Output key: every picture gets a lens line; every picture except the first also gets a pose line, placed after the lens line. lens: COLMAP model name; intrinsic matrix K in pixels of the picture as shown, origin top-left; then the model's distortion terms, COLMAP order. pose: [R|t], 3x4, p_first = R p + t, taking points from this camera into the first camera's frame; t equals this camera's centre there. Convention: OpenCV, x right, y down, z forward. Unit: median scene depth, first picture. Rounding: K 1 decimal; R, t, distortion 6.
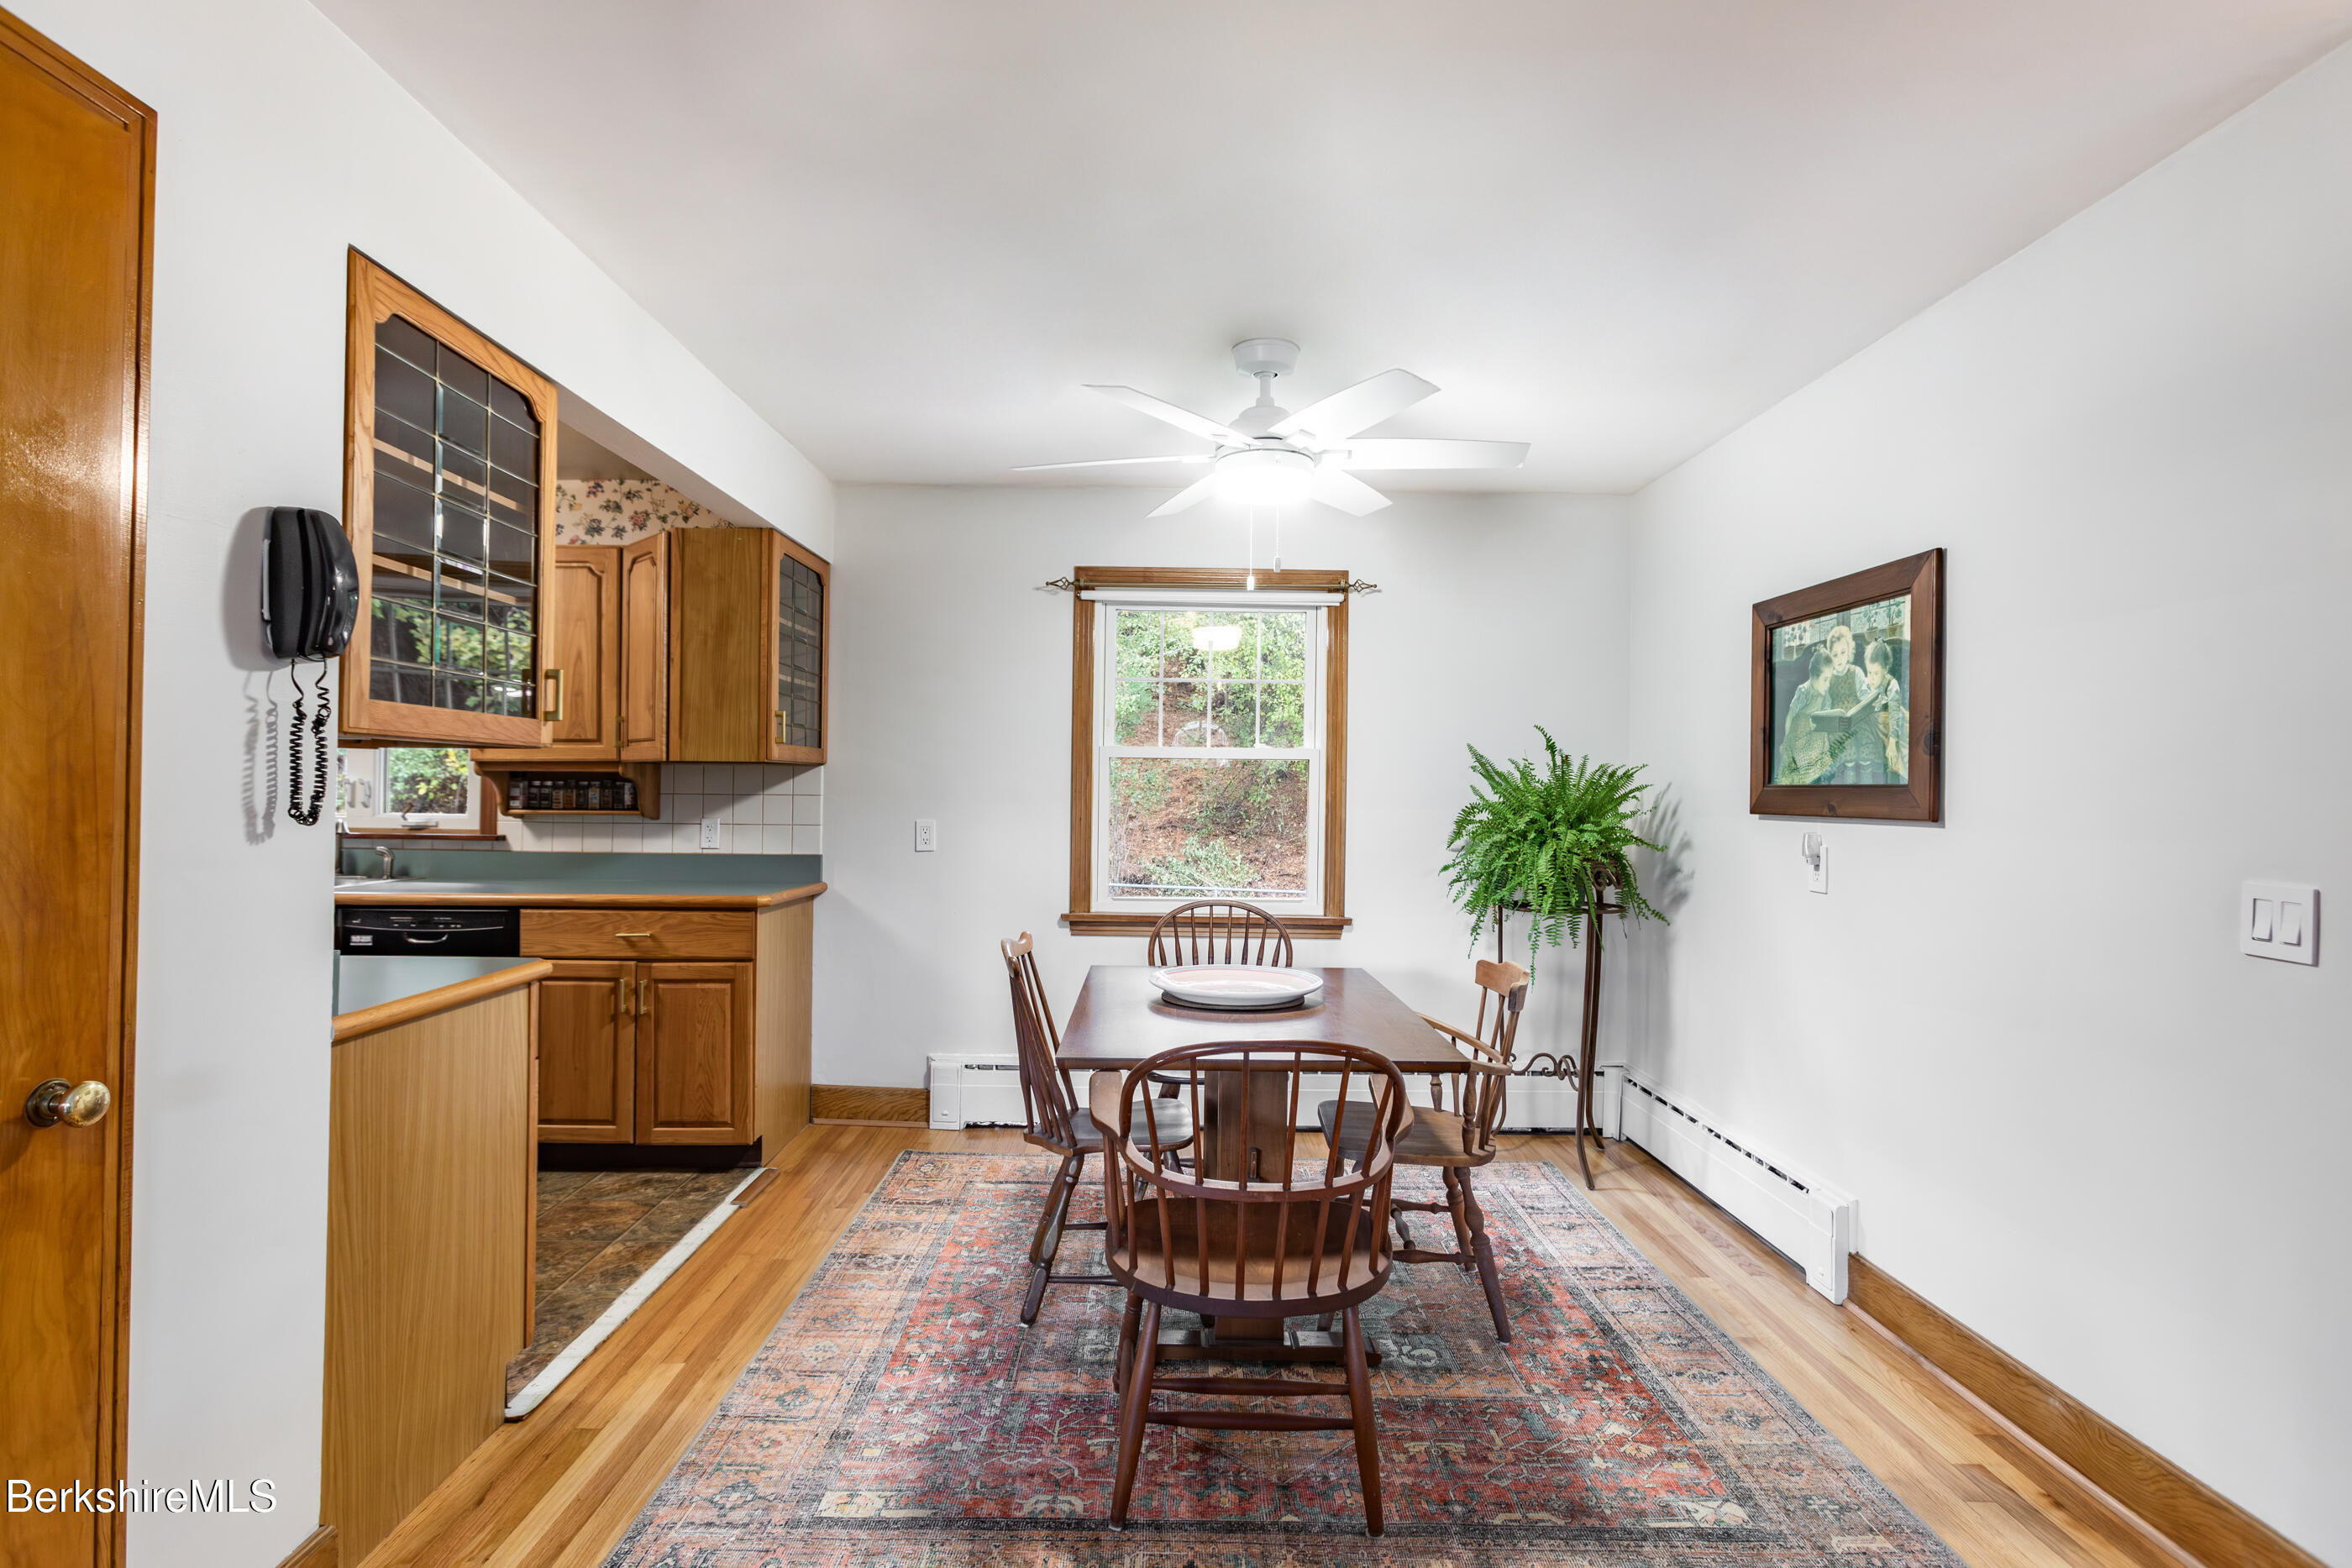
lens RADIAL K [[1119.5, 0, 1168.2], [0, 1119.5, 791.3], [0, 0, 1]] dist [-0.002262, 0.001384]
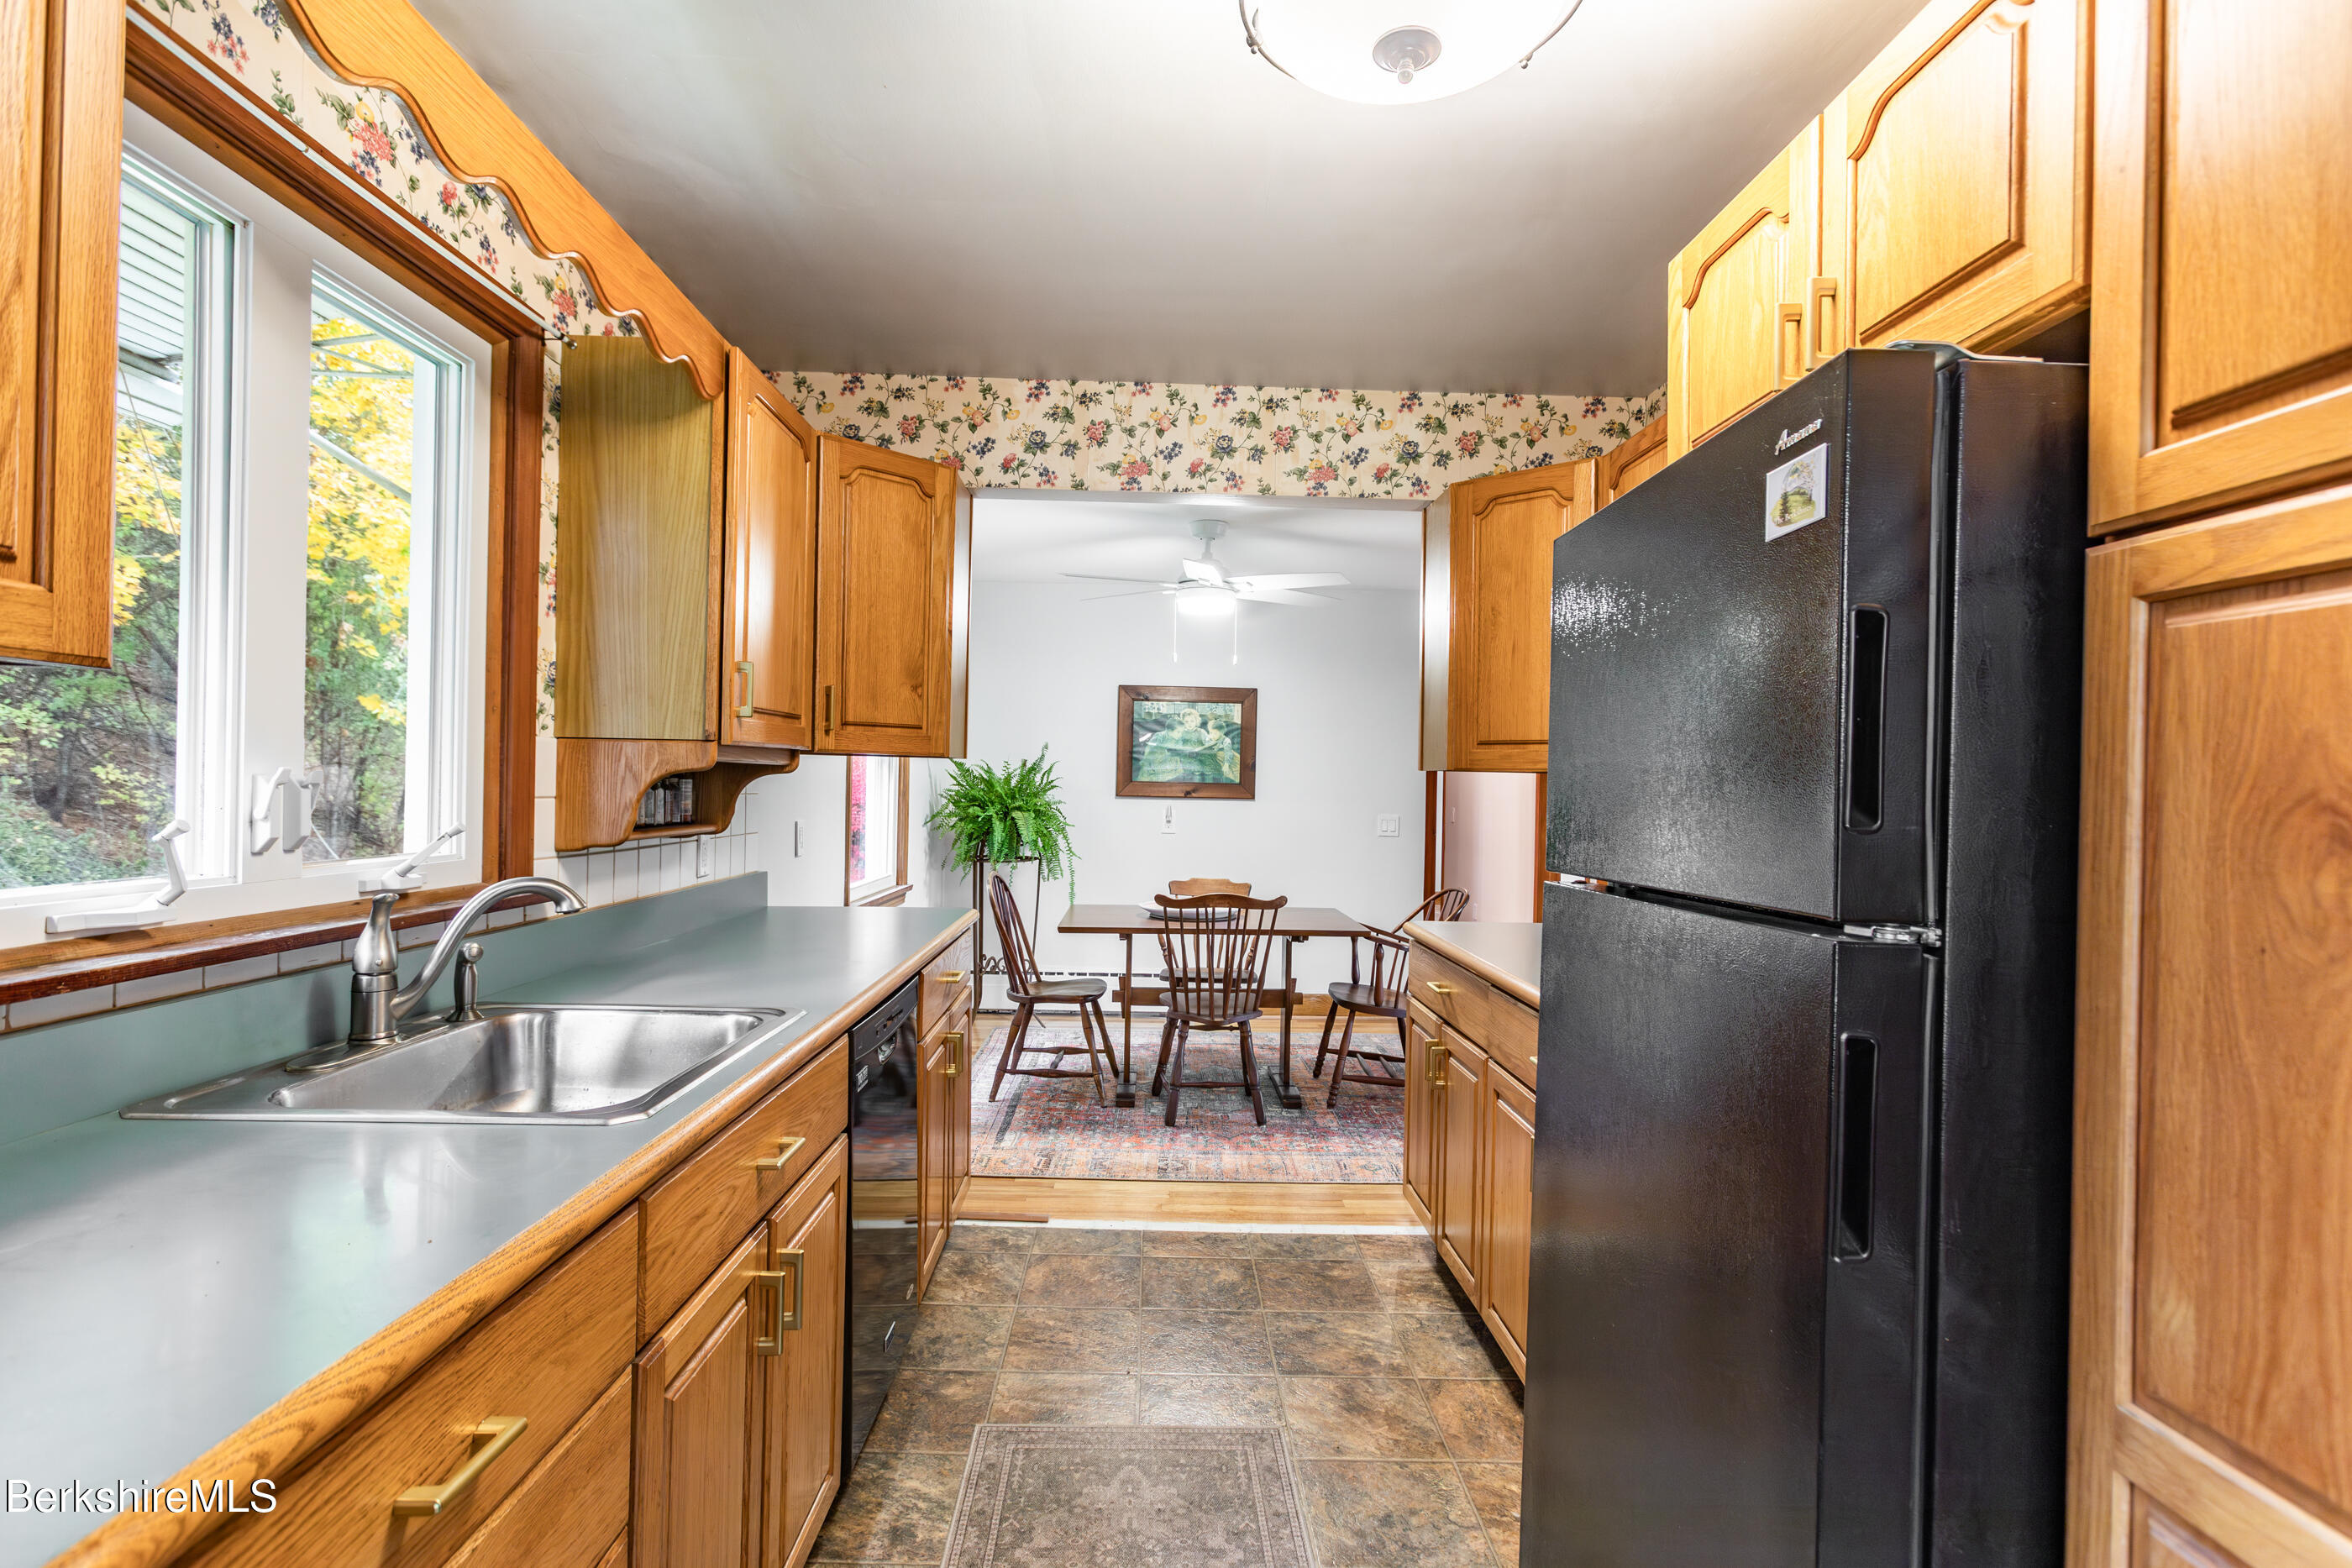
lens RADIAL K [[1119.5, 0, 1175.2], [0, 1119.5, 780.3], [0, 0, 1]] dist [-0.002262, 0.001384]
pose [[-0.011544, -0.007234, 0.999907, -1.624728], [-0.019502, 0.999785, 0.007008, -0.024927], [-0.999743, -0.019419, -0.011683, 1.089595]]
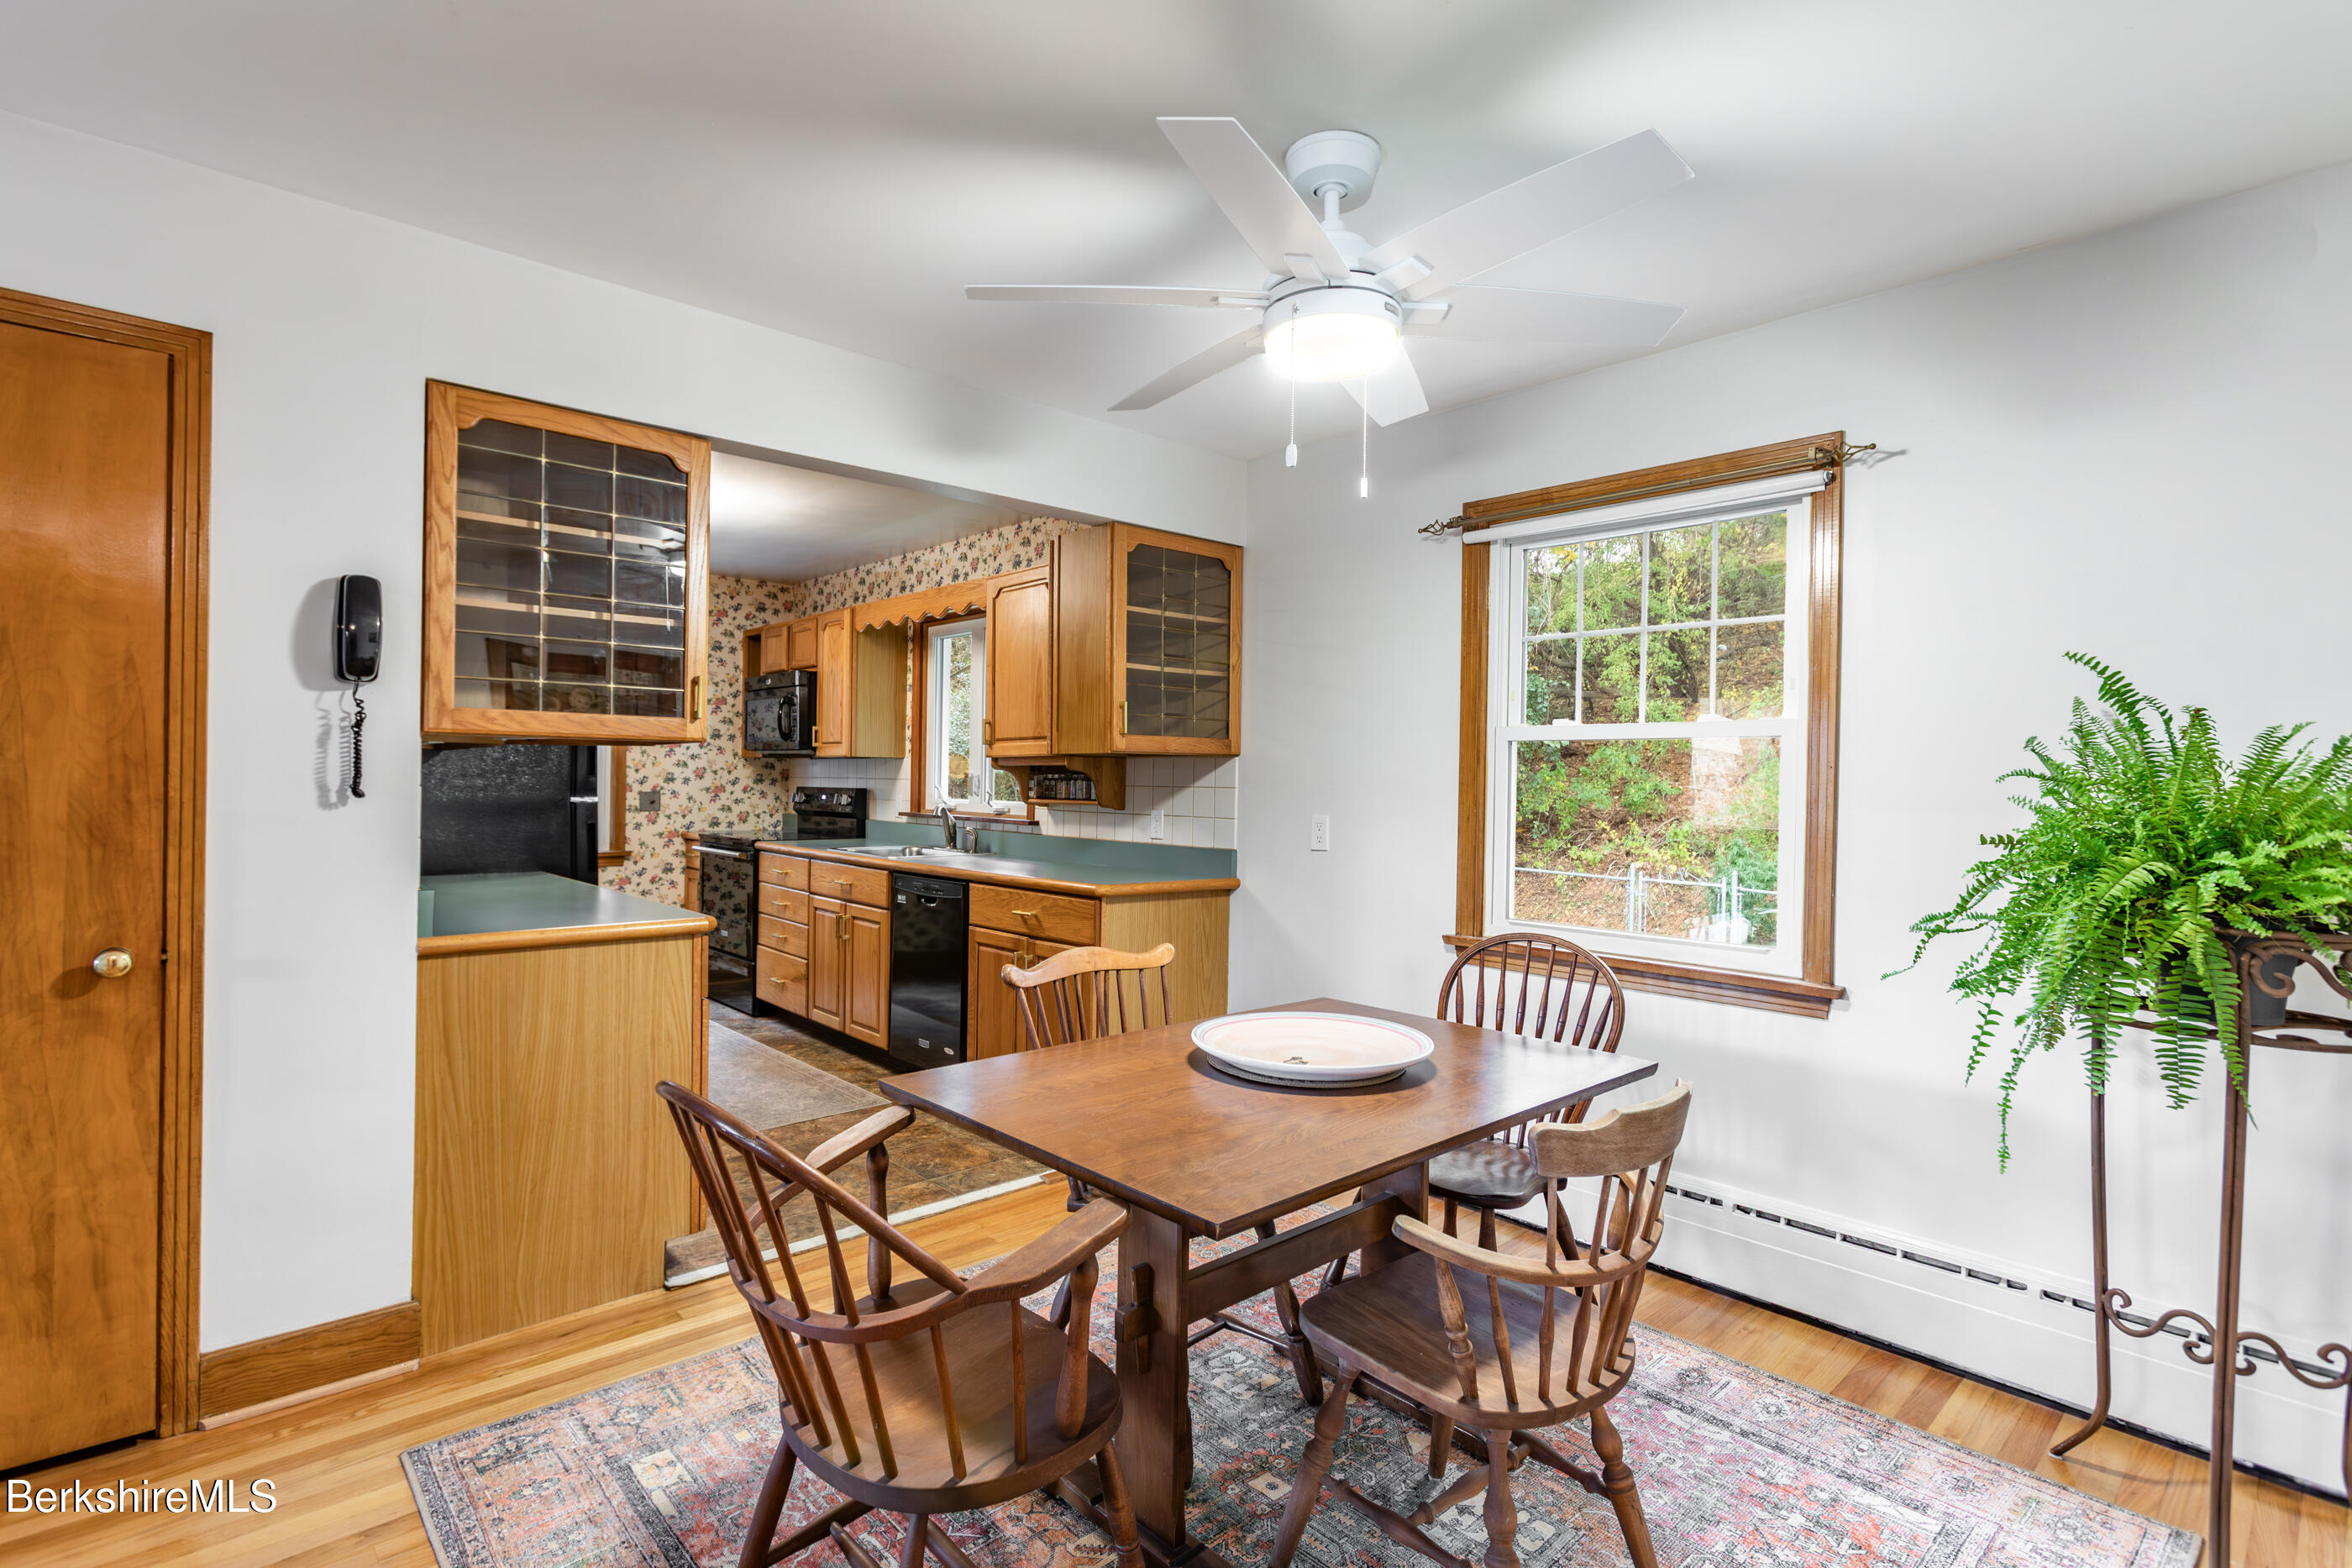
lens RADIAL K [[1119.5, 0, 1172.5], [0, 1119.5, 786.4], [0, 0, 1]] dist [-0.002262, 0.001384]
pose [[0.676321, 0.002547, -0.736603, 0.561790], [-0.006472, 0.999976, -0.002484, 0.007450], [0.736579, 0.006448, 0.676321, 0.463022]]
